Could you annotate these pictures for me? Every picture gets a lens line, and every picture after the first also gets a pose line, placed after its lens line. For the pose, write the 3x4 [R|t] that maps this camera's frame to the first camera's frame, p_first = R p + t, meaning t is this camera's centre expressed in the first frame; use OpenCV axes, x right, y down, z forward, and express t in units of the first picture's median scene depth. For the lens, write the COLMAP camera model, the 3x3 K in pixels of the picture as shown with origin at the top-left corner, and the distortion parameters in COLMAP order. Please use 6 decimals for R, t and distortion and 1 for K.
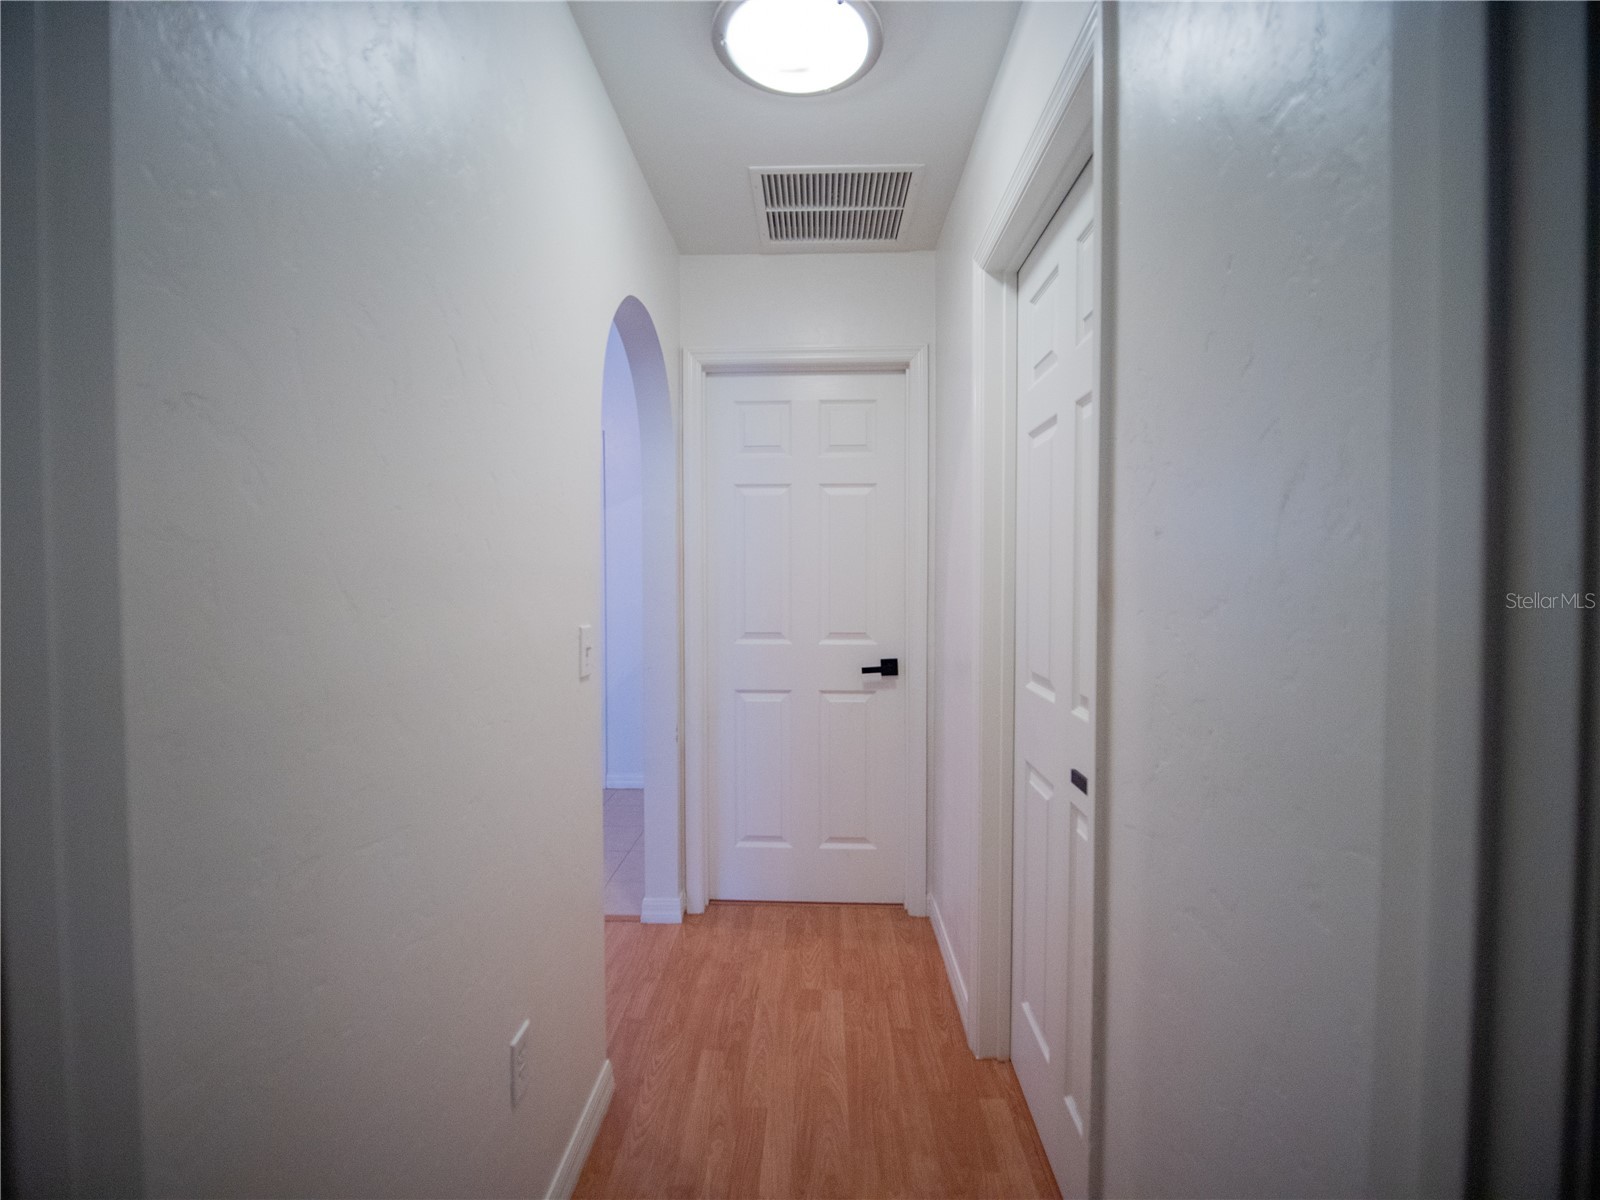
lens RADIAL K [[906.4, 0, 800.0], [0, 906.4, 600.0], [0, 0, 1]] dist [-0.030362, -0.000255]
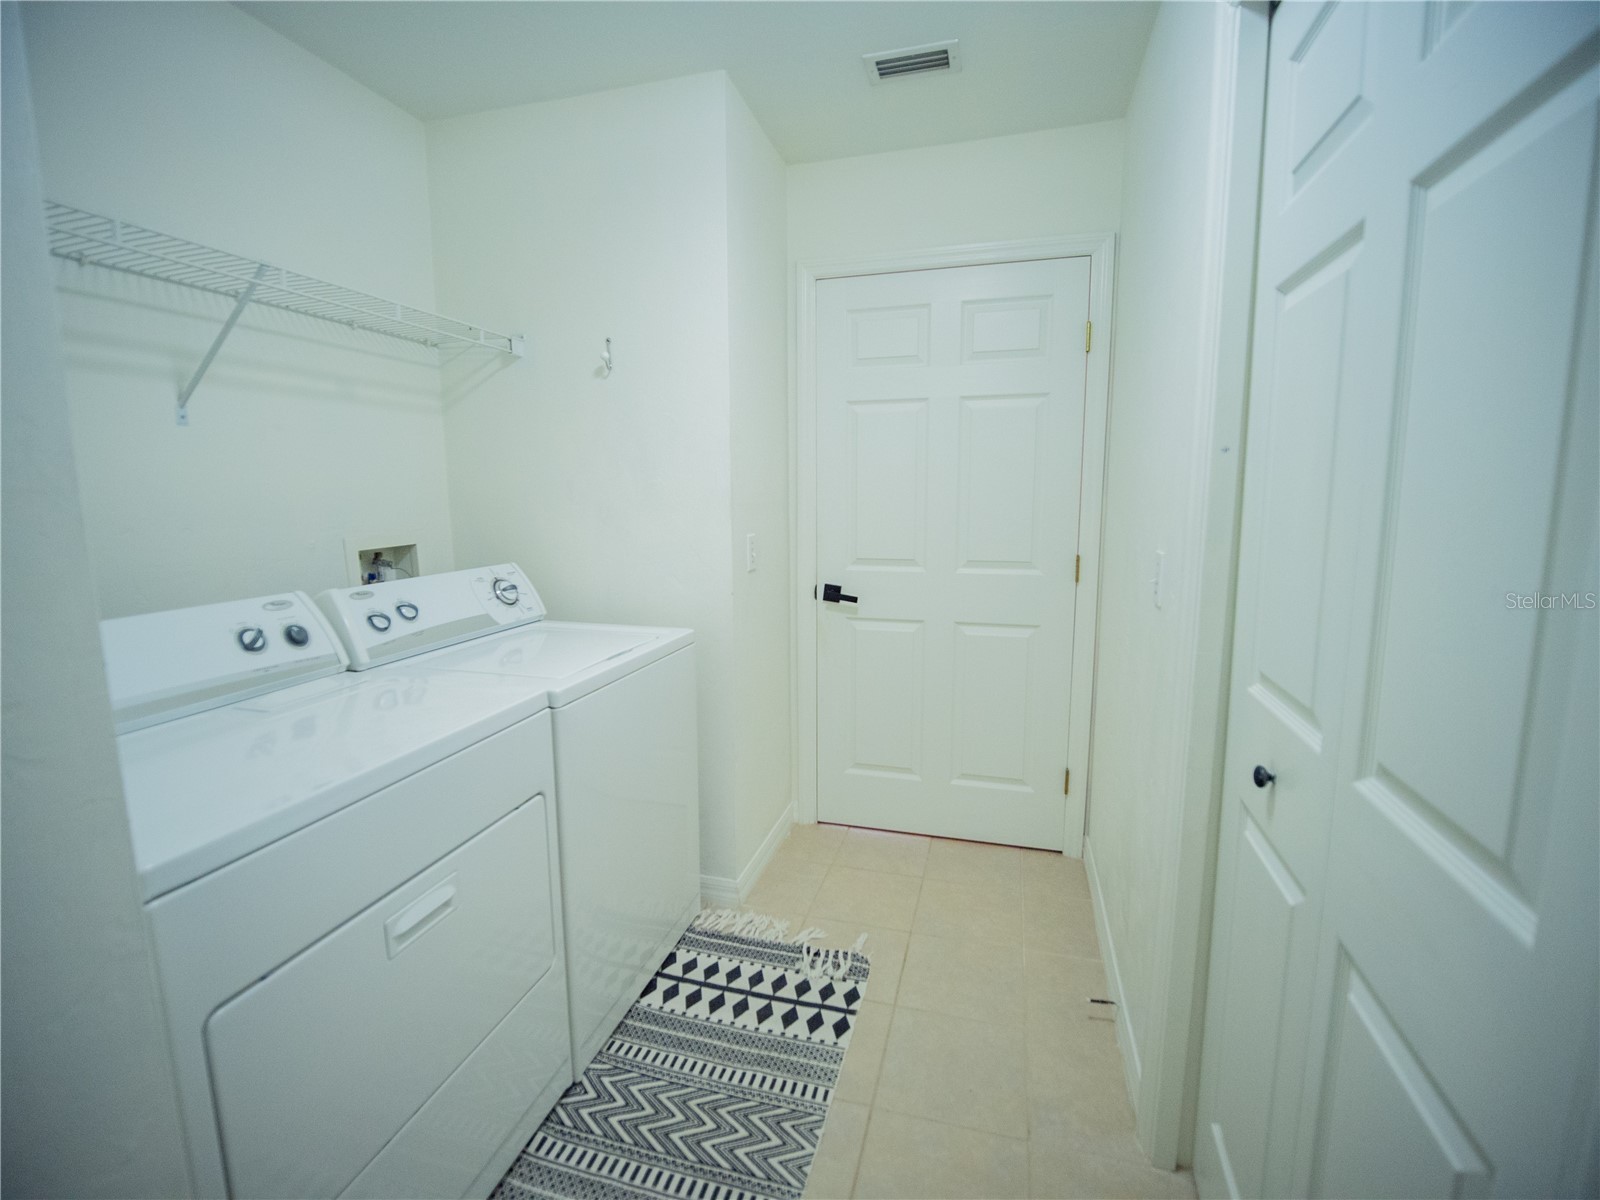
lens RADIAL K [[727.2, 0, 795.6], [0, 727.2, 590.8], [0, 0, 1]] dist [-0.019256, -0.000358]
pose [[0.969685, 0.020835, -0.243467, 0.059895], [0.004327, 0.994738, 0.102359, -0.030713], [0.244319, -0.100309, 0.964493, 0.430128]]
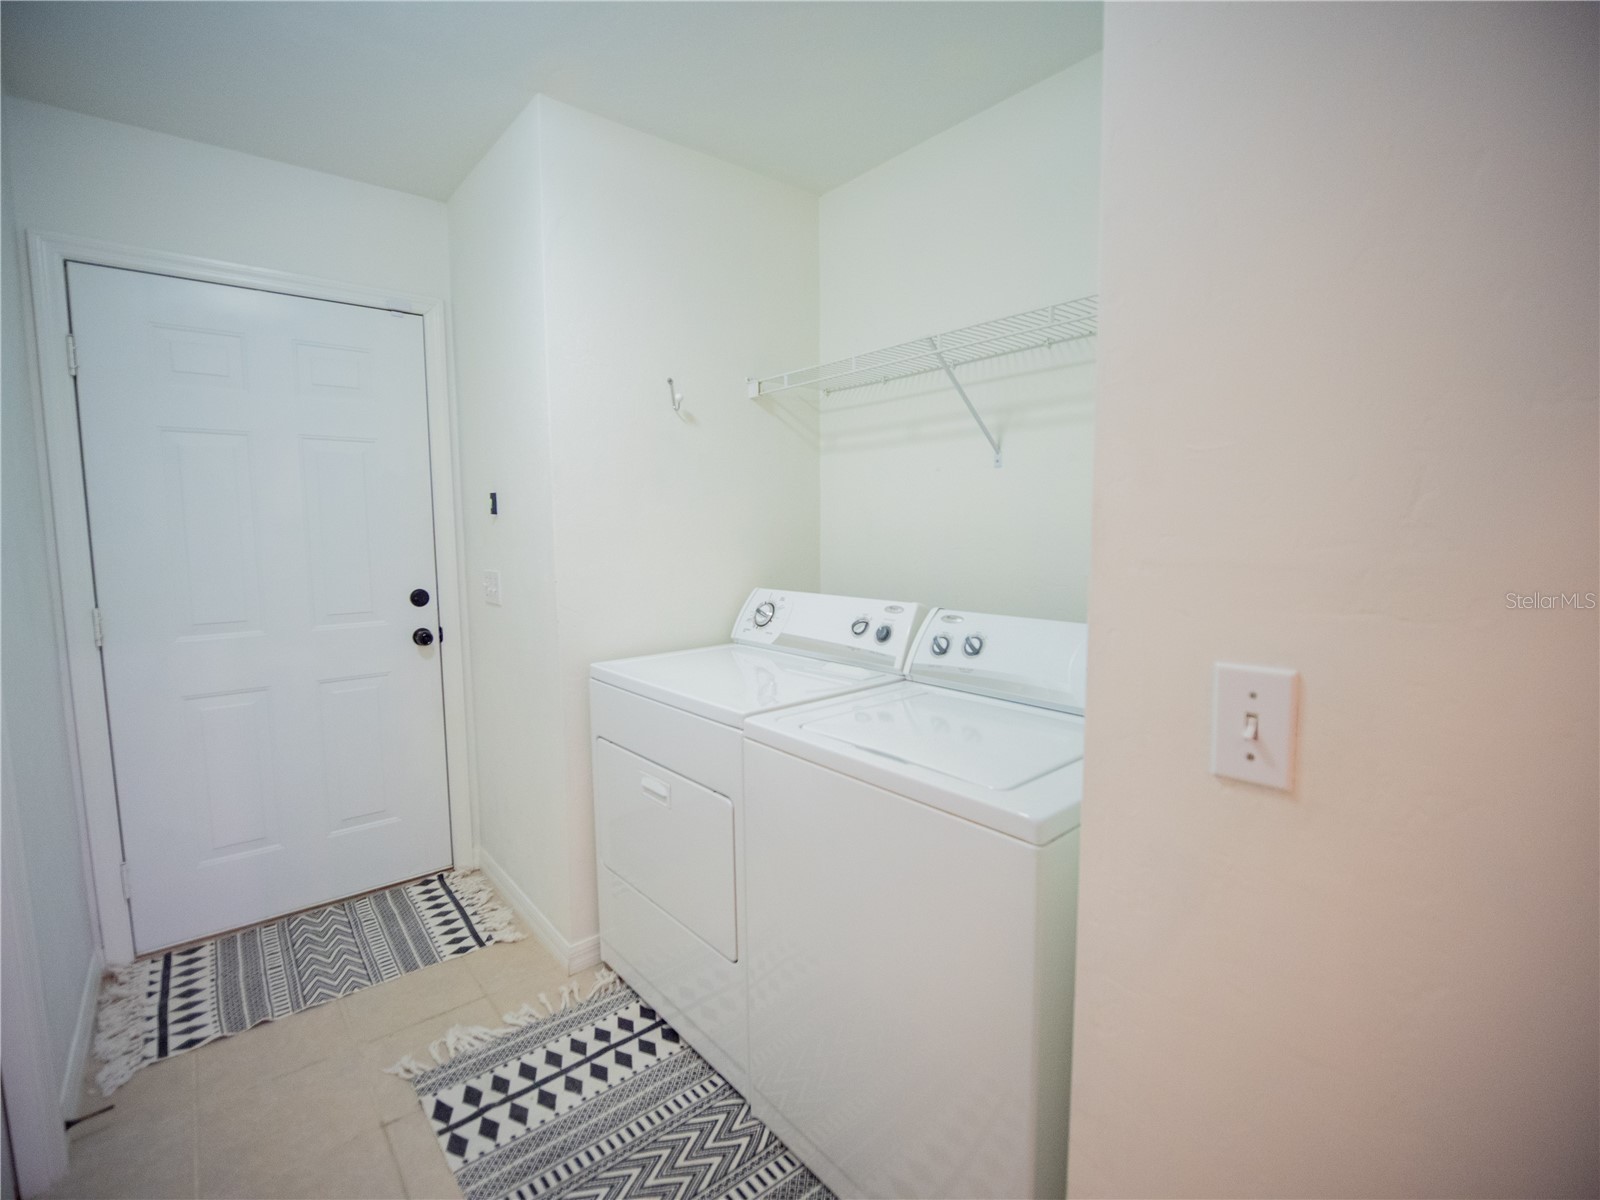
lens RADIAL K [[727.2, 0, 795.6], [0, 727.2, 590.8], [0, 0, 1]] dist [-0.019256, -0.000358]
pose [[-0.741372, 0.063327, -0.668099, 0.166043], [-0.020355, 0.992958, 0.116707, -0.144904], [0.670785, 0.100123, -0.734862, 3.430036]]
